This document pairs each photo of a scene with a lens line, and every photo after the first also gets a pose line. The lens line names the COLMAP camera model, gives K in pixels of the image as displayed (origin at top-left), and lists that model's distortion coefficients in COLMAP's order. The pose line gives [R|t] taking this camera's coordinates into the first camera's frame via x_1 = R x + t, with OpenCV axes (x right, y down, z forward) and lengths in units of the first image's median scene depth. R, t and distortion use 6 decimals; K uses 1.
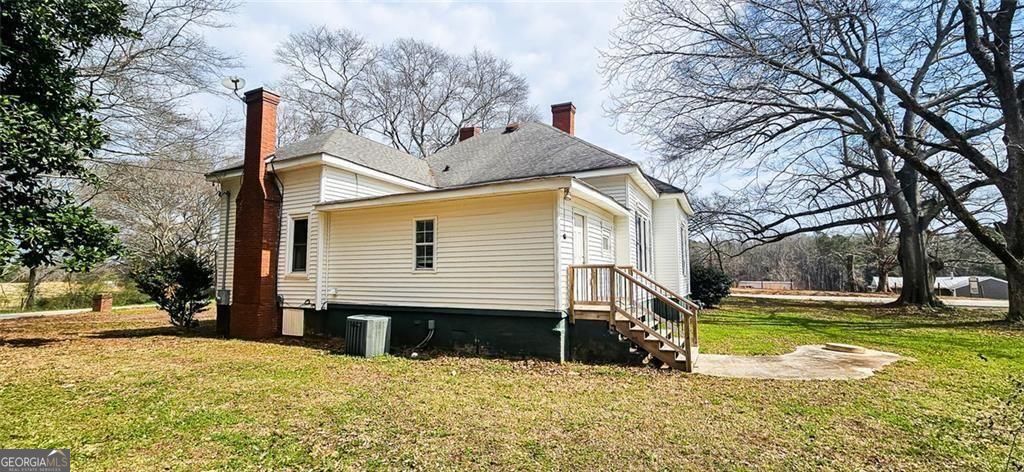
lens RADIAL K [[431.4, 0, 512.5], [0, 431.4, 238.5], [0, 0, 1]] dist [-0.004049, 0.000248]
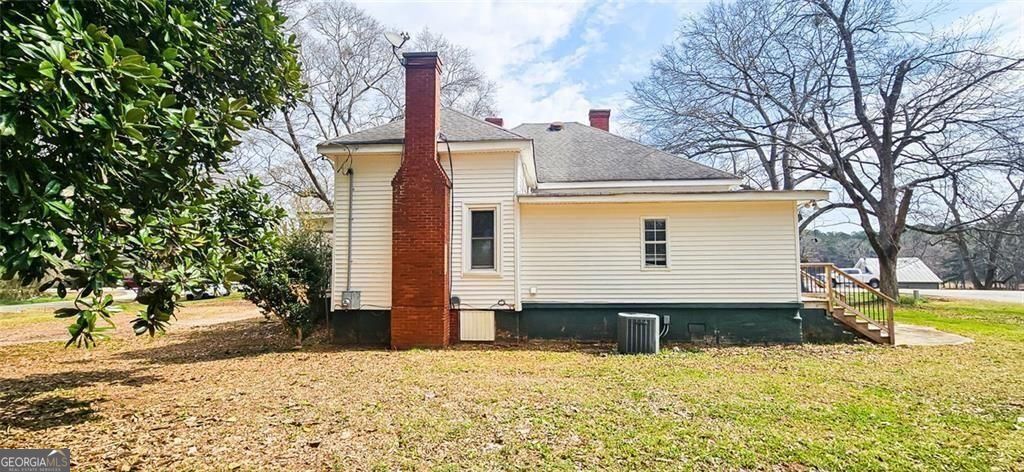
lens RADIAL K [[431.4, 0, 513.1], [0, 431.4, 235.2], [0, 0, 1]] dist [-0.004049, 0.000248]
pose [[0.920873, 0.027594, 0.388884, -0.890938], [-0.031142, 0.999511, 0.002821, 0.003178], [-0.388616, -0.014709, 0.921282, 0.173501]]
